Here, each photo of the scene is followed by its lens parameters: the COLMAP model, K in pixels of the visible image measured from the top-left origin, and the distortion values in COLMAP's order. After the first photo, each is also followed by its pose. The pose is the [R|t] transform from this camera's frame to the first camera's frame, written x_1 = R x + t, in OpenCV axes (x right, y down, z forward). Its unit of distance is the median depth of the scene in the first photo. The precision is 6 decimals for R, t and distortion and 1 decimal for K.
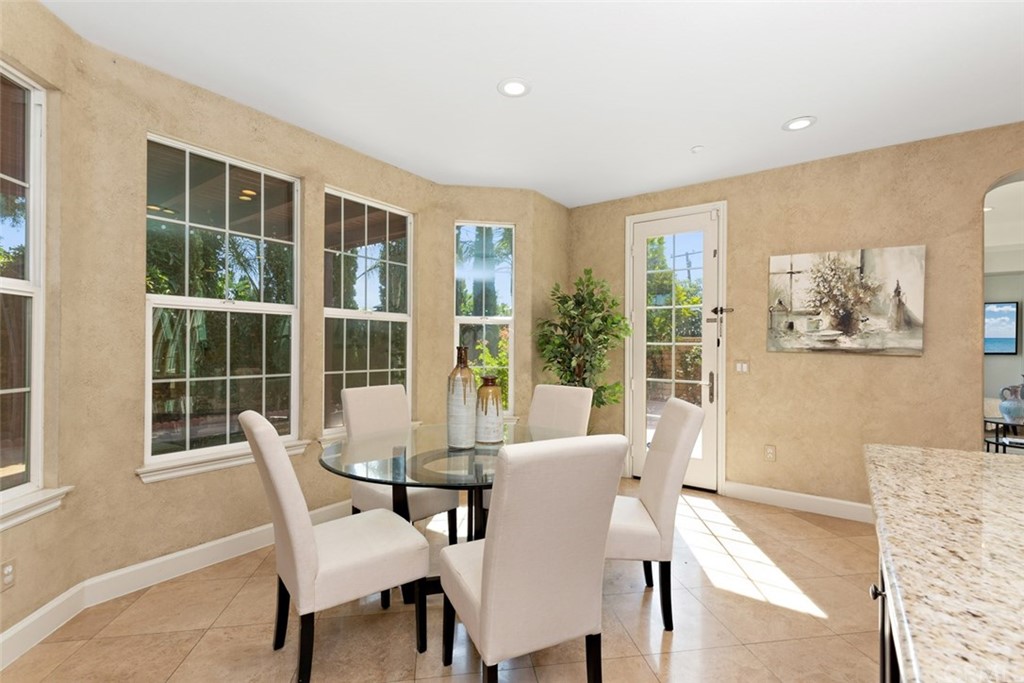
lens RADIAL K [[463.9, 0, 516.3], [0, 463.9, 339.4], [0, 0, 1]] dist [0.007610, 0.000219]
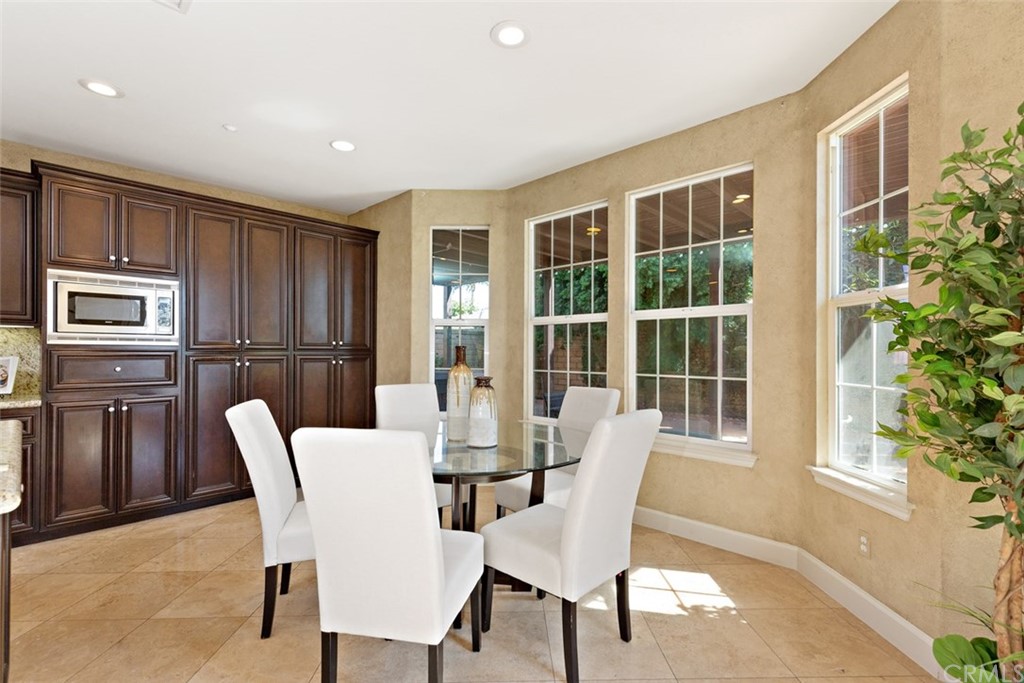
lens RADIAL K [[463.9, 0, 509.8], [0, 463.9, 350.1], [0, 0, 1]] dist [0.007610, 0.000219]
pose [[-0.148466, -0.001188, -0.988917, 0.618696], [0.017170, 0.999845, -0.003779, 0.016914], [0.988768, -0.017540, -0.148423, 0.835230]]
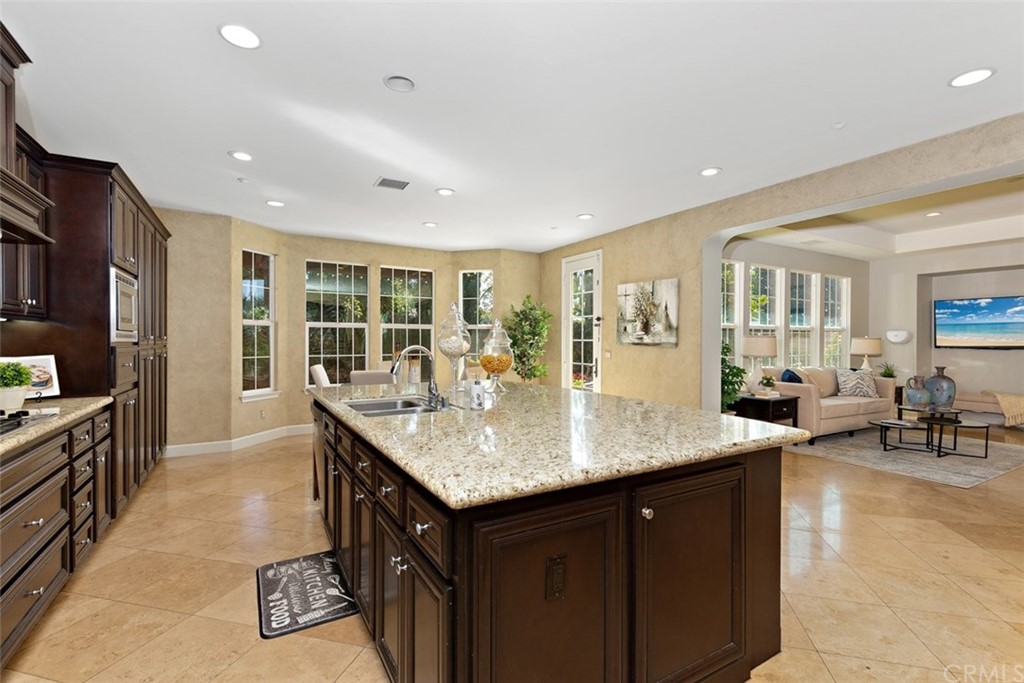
lens RADIAL K [[463.9, 0, 519.4], [0, 463.9, 341.4], [0, 0, 1]] dist [0.007610, 0.000219]
pose [[0.916422, -0.002809, -0.400205, 0.943786], [0.009304, 0.999855, 0.014287, -0.012745], [0.400106, -0.016817, 0.916314, -0.637654]]
